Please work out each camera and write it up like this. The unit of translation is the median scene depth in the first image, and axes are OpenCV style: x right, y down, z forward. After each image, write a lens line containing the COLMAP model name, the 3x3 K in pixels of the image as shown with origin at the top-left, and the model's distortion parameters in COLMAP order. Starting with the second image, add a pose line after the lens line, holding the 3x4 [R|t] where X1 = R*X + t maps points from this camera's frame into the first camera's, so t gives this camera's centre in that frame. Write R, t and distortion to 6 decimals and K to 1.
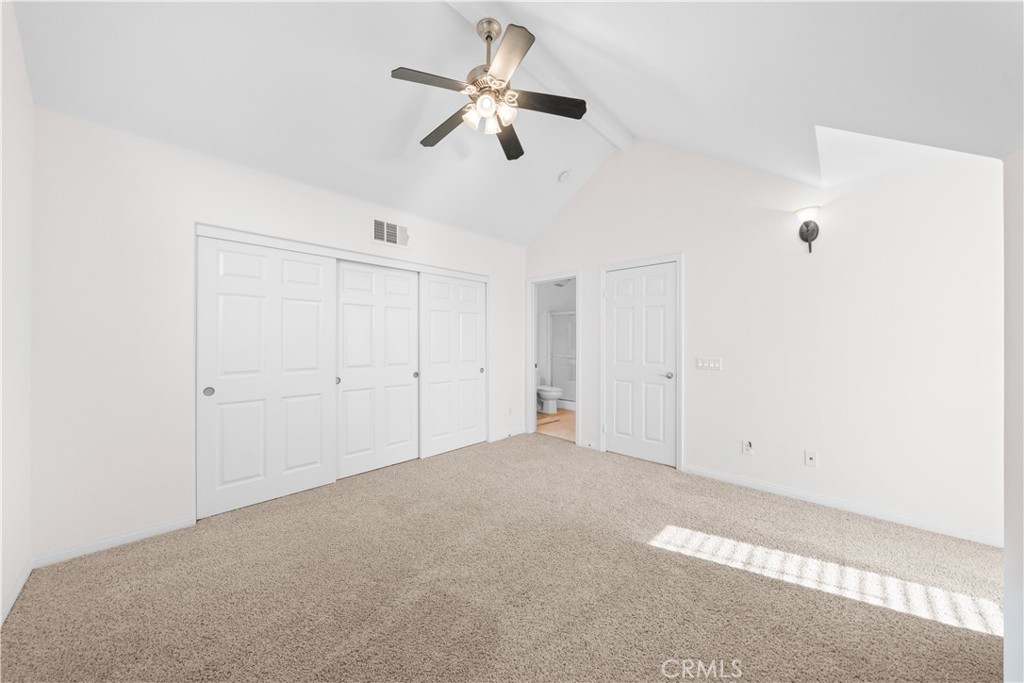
lens RADIAL K [[347.2, 0, 505.6], [0, 347.2, 340.6], [0, 0, 1]] dist [-0.000088, -0.000050]
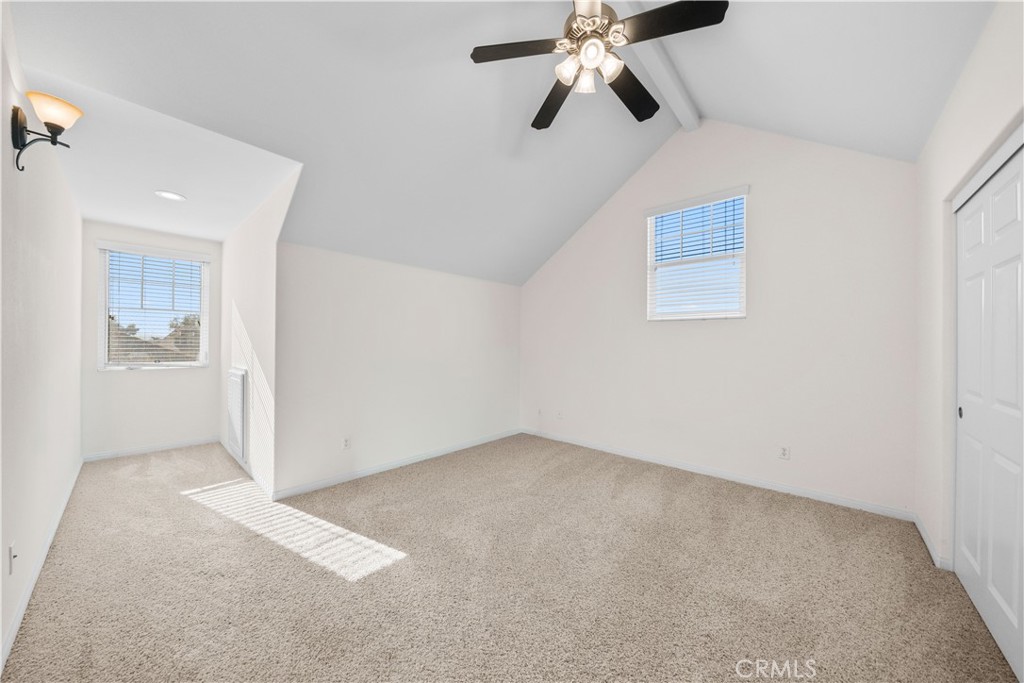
lens RADIAL K [[347.2, 0, 505.6], [0, 347.2, 340.6], [0, 0, 1]] dist [-0.000088, -0.000050]
pose [[-0.999251, -0.011568, -0.036927, 0.211136], [-0.011650, 0.999930, 0.002005, -0.008835], [0.036901, 0.002434, -0.999316, 2.219757]]
